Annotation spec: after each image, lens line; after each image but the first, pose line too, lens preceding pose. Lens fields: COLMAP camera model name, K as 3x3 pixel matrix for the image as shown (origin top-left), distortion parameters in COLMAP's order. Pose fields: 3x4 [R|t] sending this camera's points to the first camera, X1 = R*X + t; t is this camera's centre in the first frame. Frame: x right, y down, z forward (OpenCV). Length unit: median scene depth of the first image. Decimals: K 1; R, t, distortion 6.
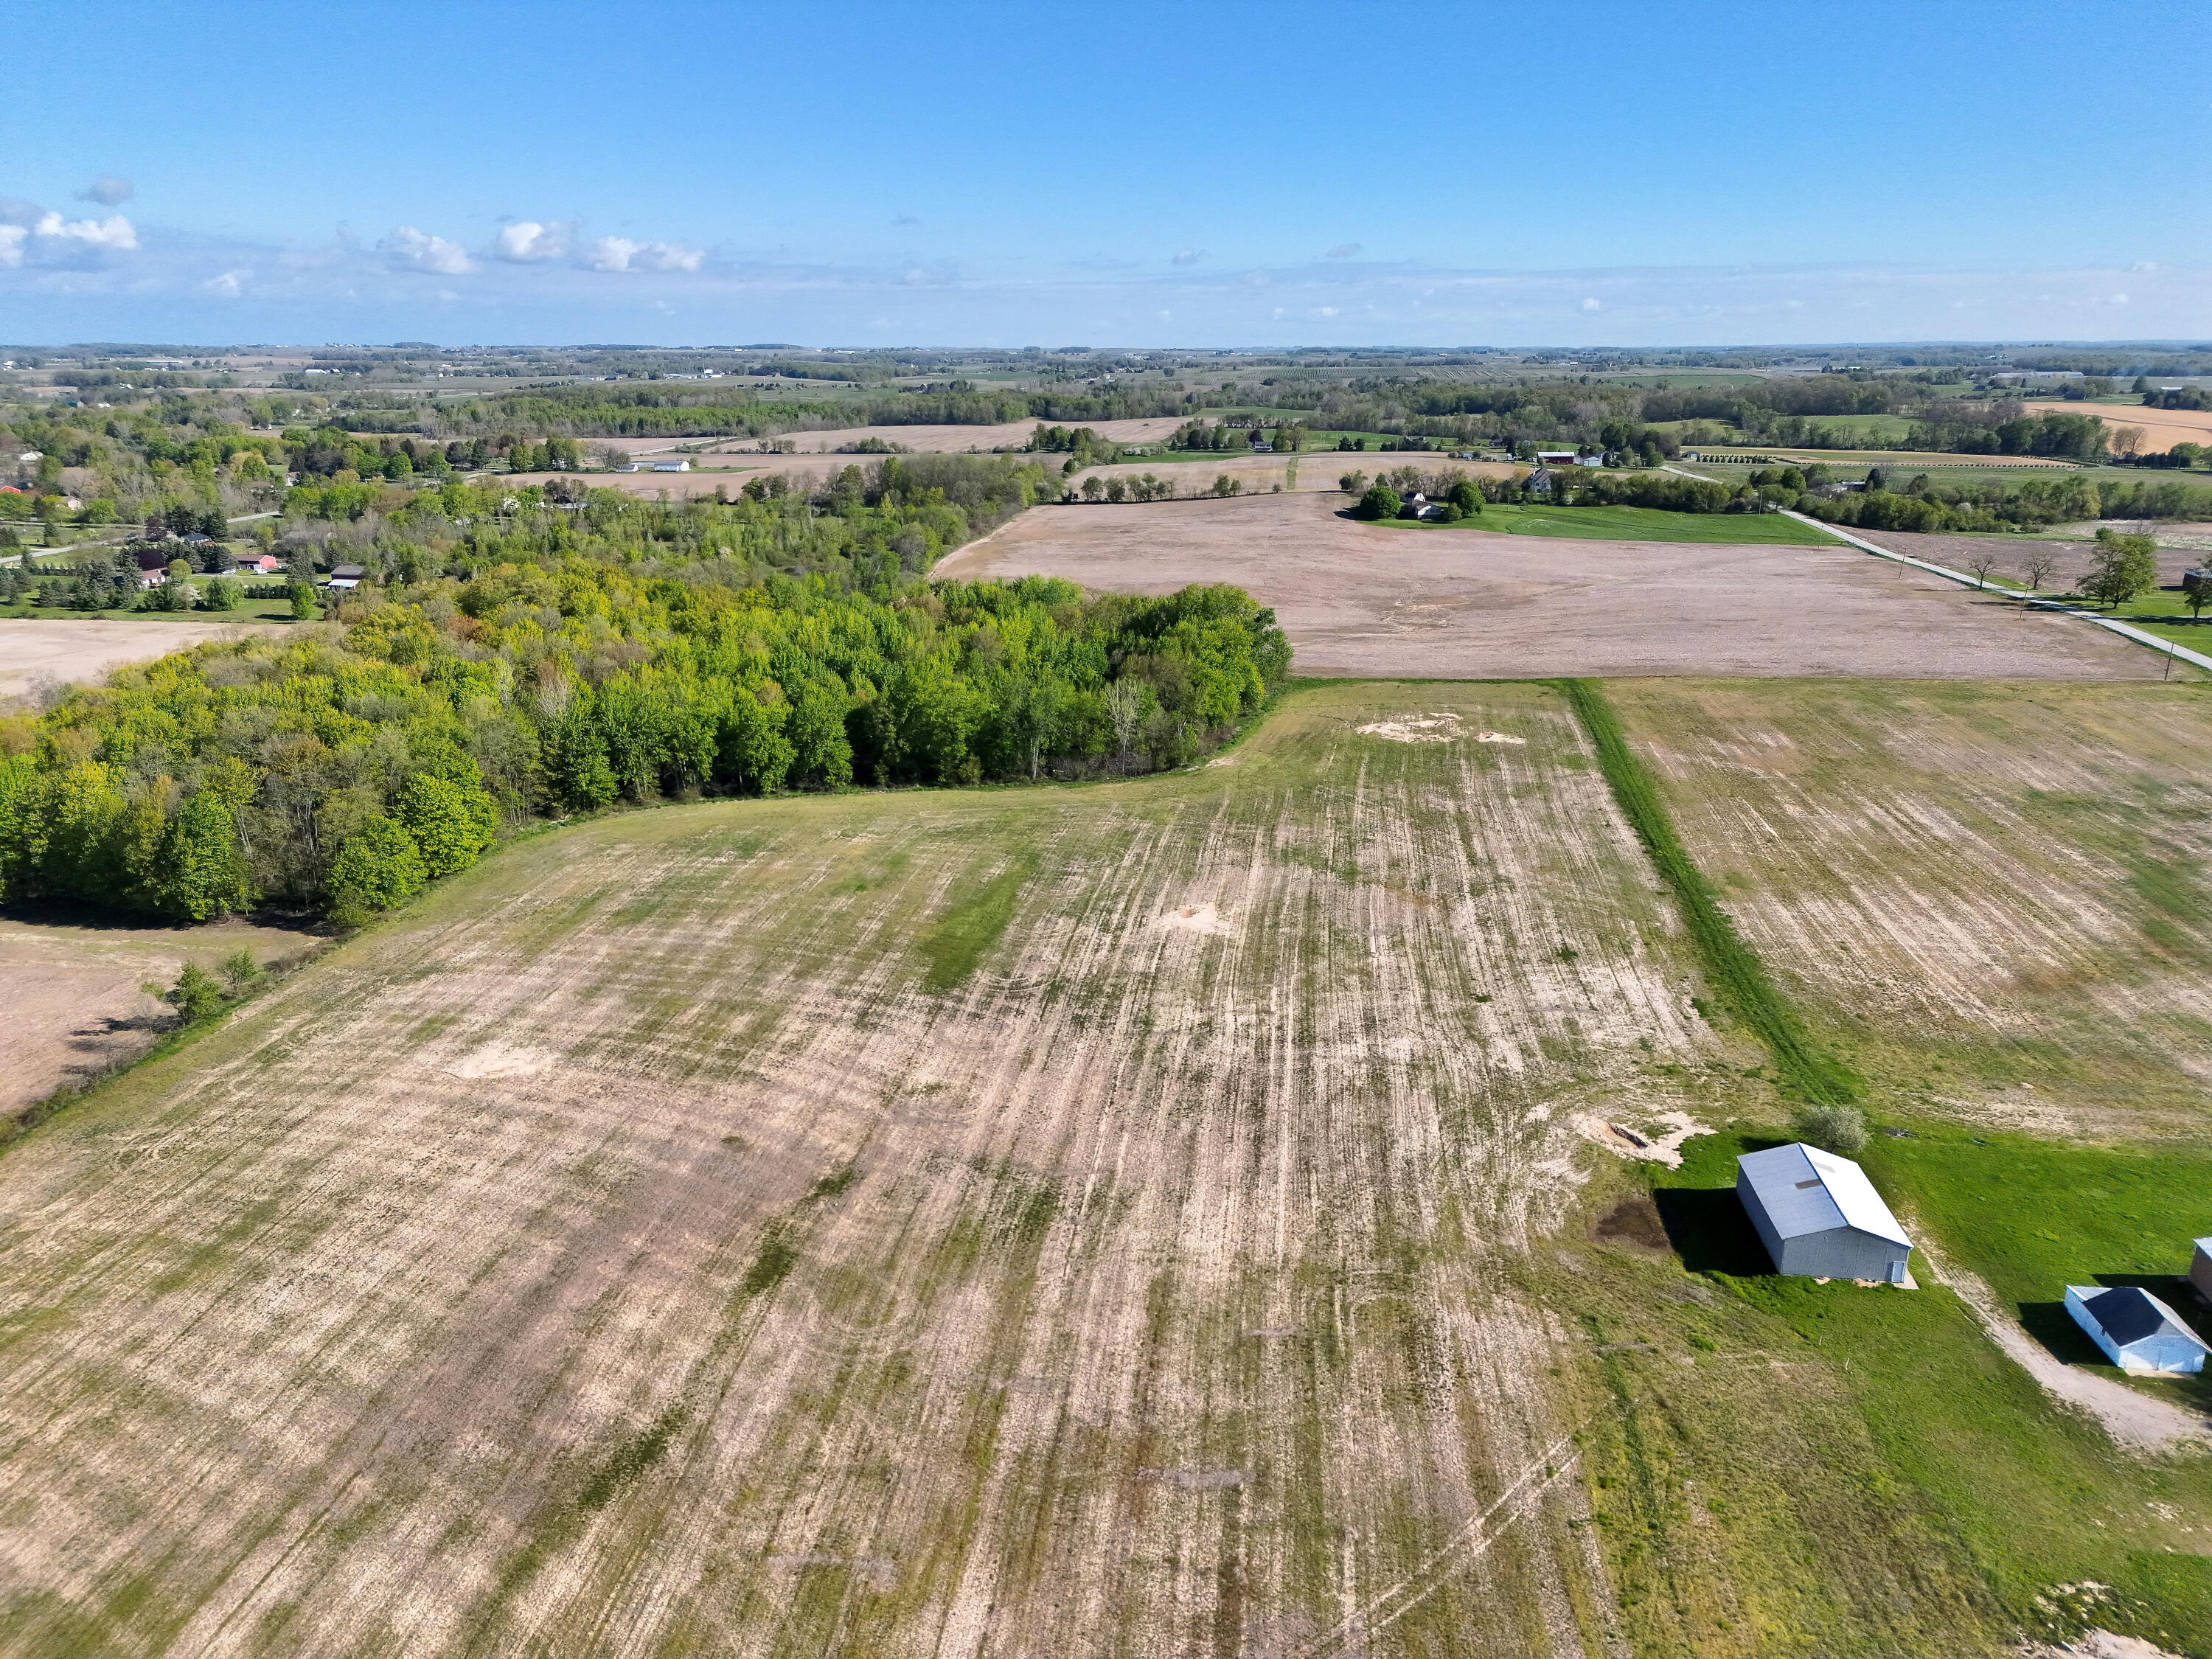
lens RADIAL K [[1533.0, 0, 1117.1], [0, 1533.0, 838.1], [0, 0, 1]] dist [0.100916, -0.106147]
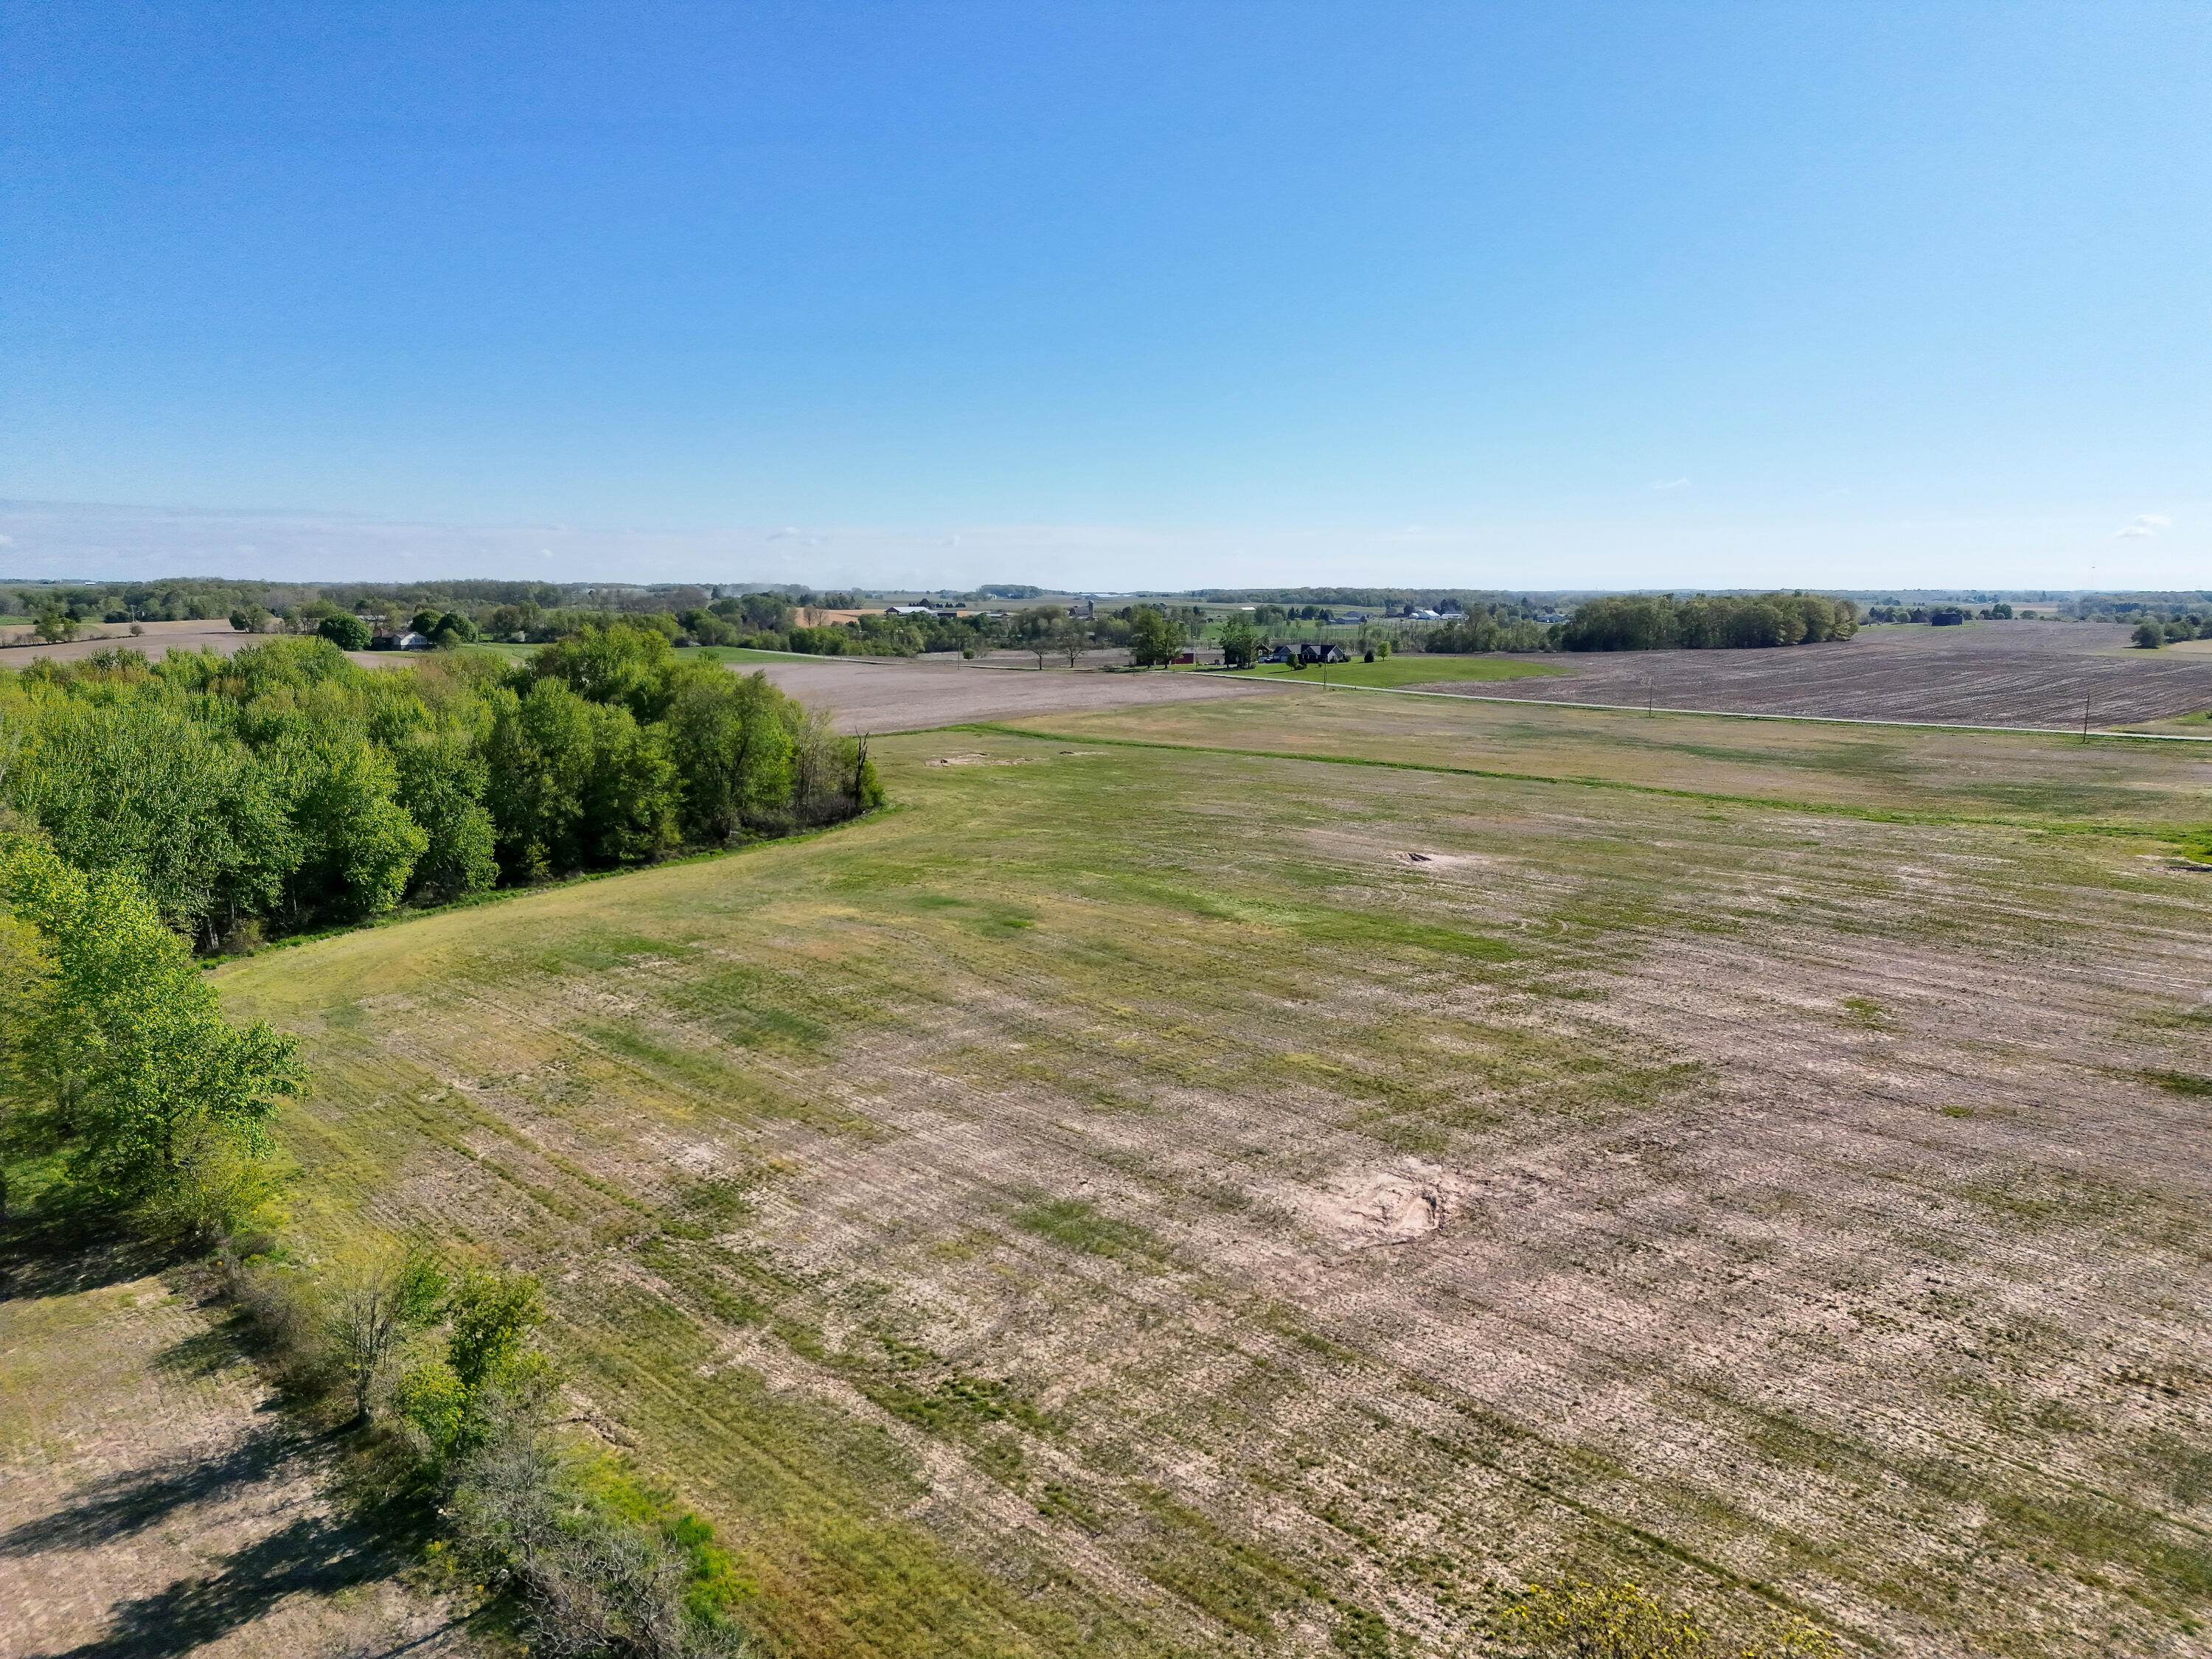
lens RADIAL K [[1533.0, 0, 1117.1], [0, 1533.0, 838.1], [0, 0, 1]] dist [0.100916, -0.106147]
pose [[0.625859, -0.121075, 0.770482, -0.691771], [0.233332, 0.971699, -0.036840, 0.035449], [-0.744216, 0.202834, 0.636397, 0.662918]]
